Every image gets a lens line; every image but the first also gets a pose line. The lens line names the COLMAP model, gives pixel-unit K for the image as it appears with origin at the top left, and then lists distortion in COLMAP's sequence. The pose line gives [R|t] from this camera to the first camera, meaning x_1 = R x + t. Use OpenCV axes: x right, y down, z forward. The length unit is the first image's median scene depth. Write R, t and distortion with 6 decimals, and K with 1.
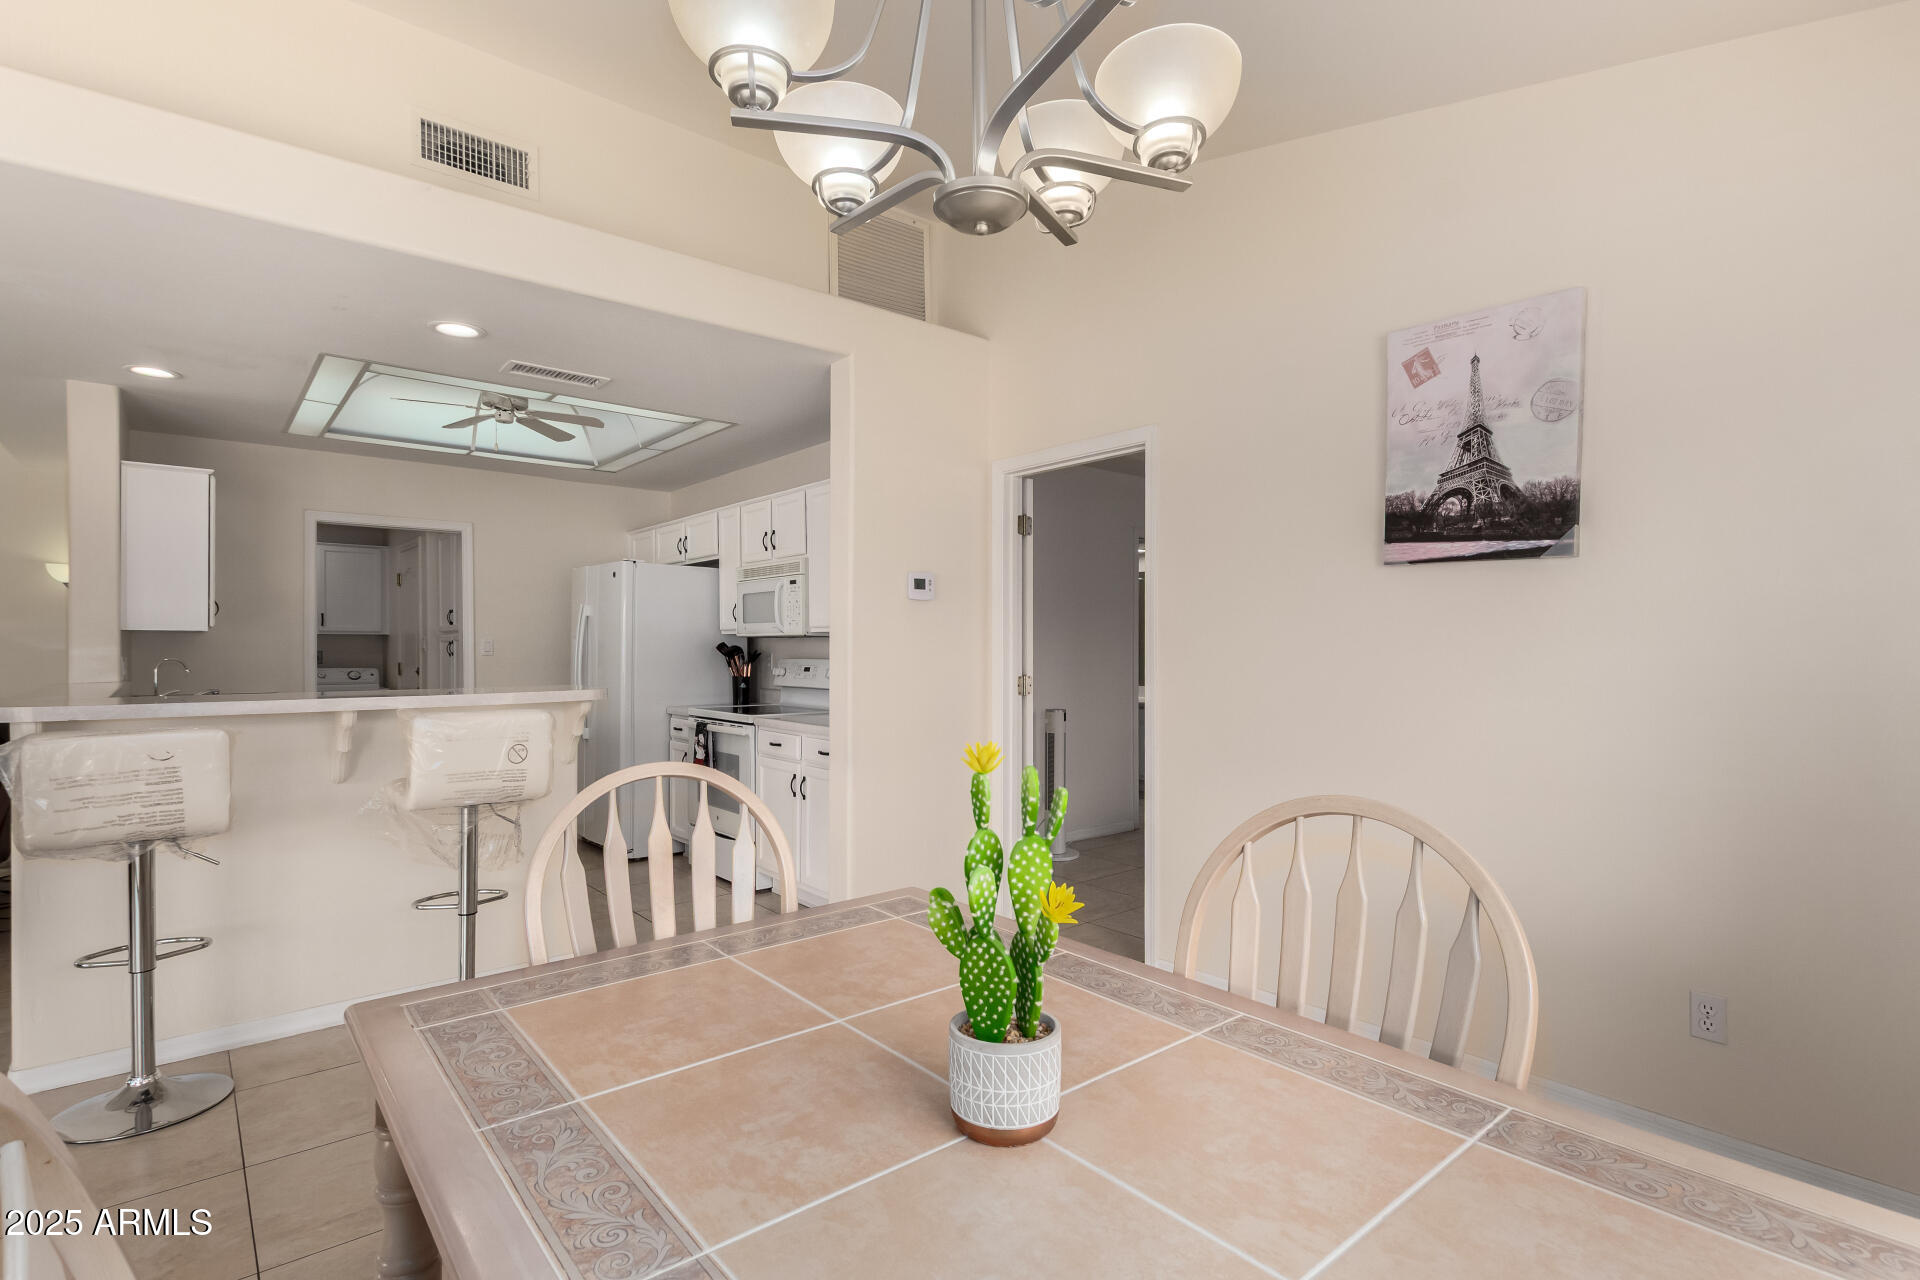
lens RADIAL K [[902.3, 0, 955.4], [0, 902.3, 647.6], [0, 0, 1]] dist [0.002433, 0.000407]
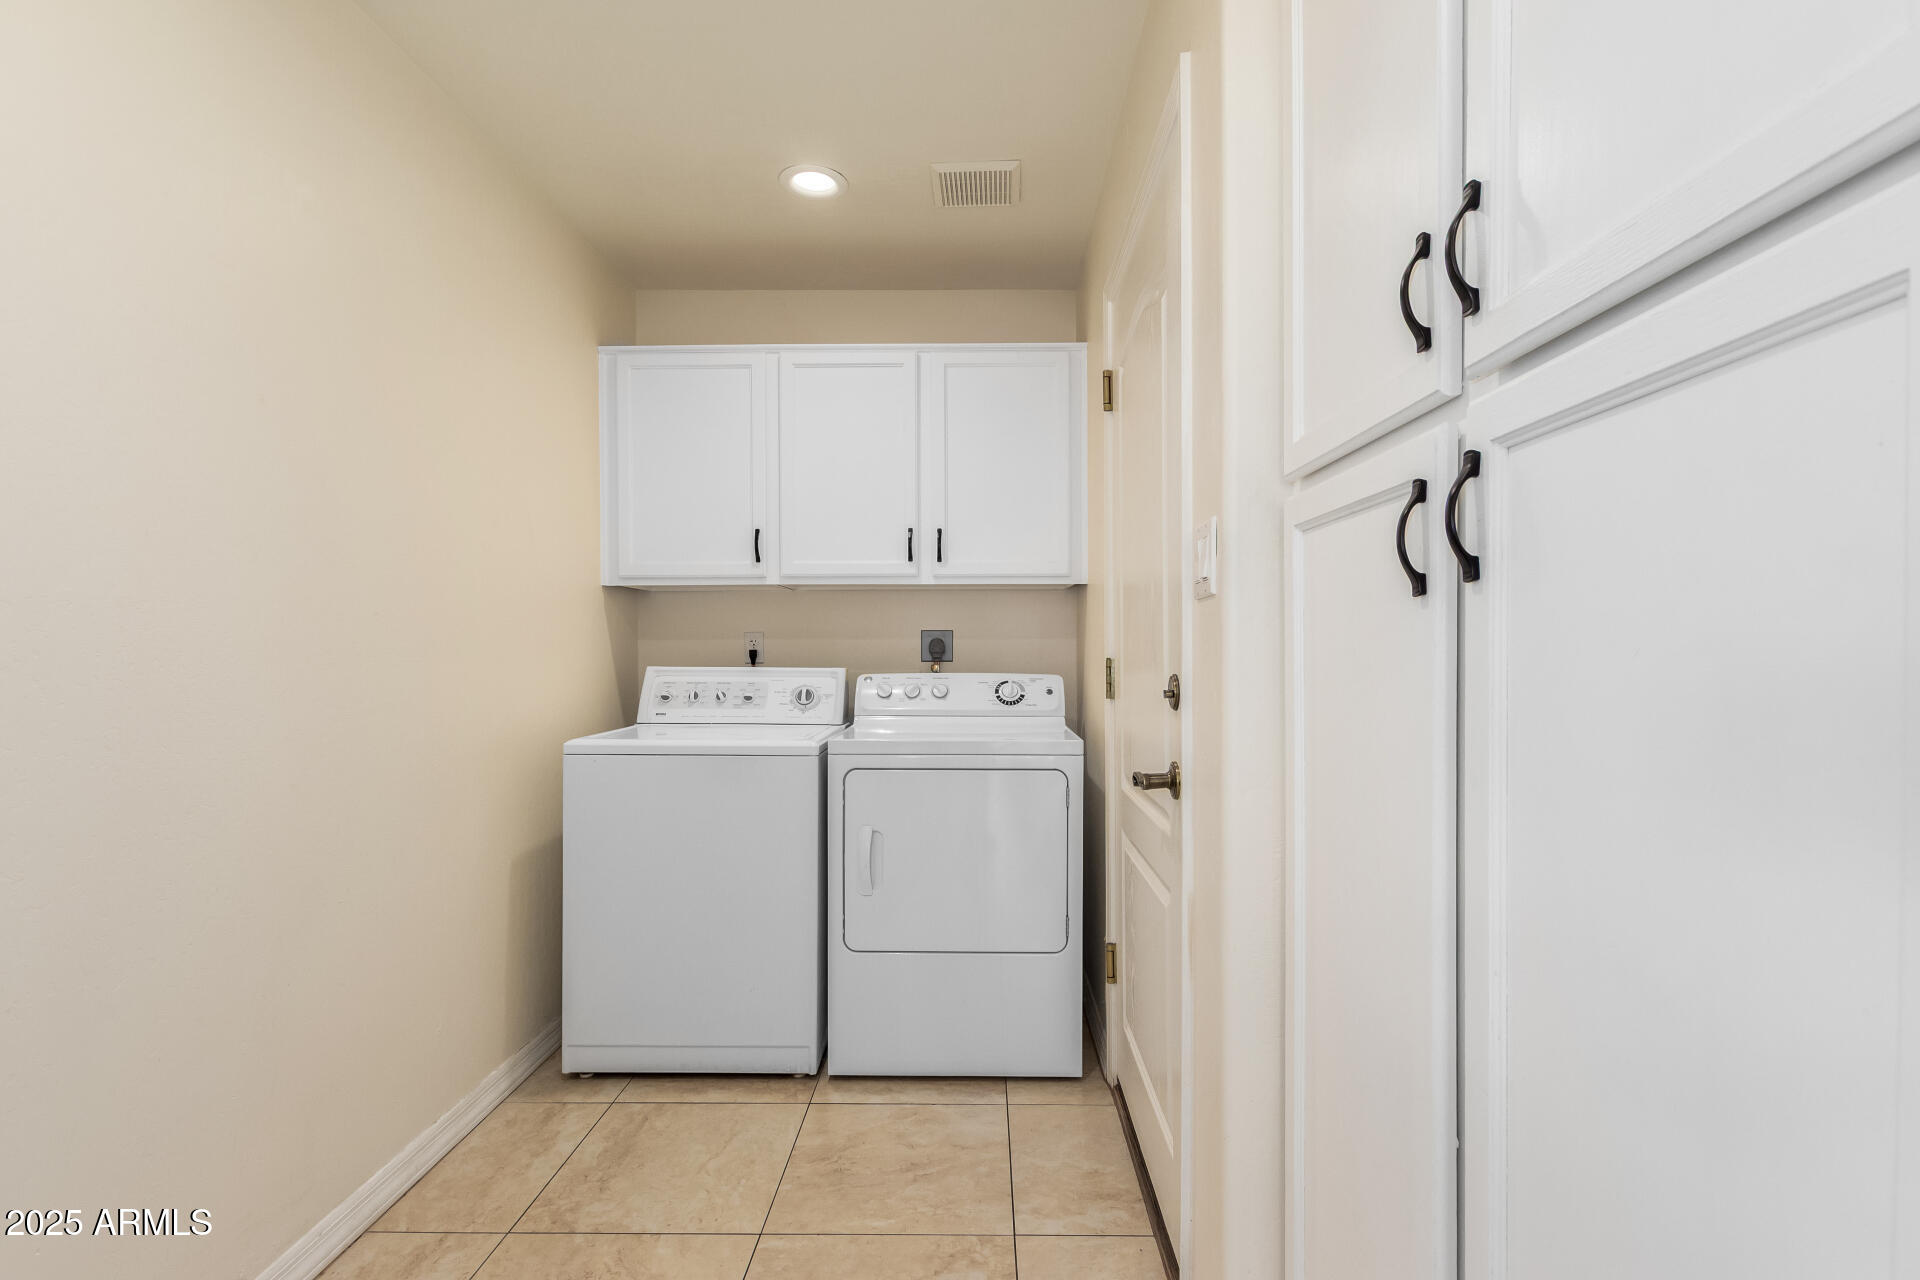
lens RADIAL K [[902.3, 0, 959.1], [0, 902.3, 650.0], [0, 0, 1]] dist [0.002433, 0.000407]
pose [[0.745108, -0.003951, -0.666932, -0.425971], [-0.002216, 0.999962, -0.008400, 0.015630], [0.666940, 0.007737, 0.745071, 0.699980]]
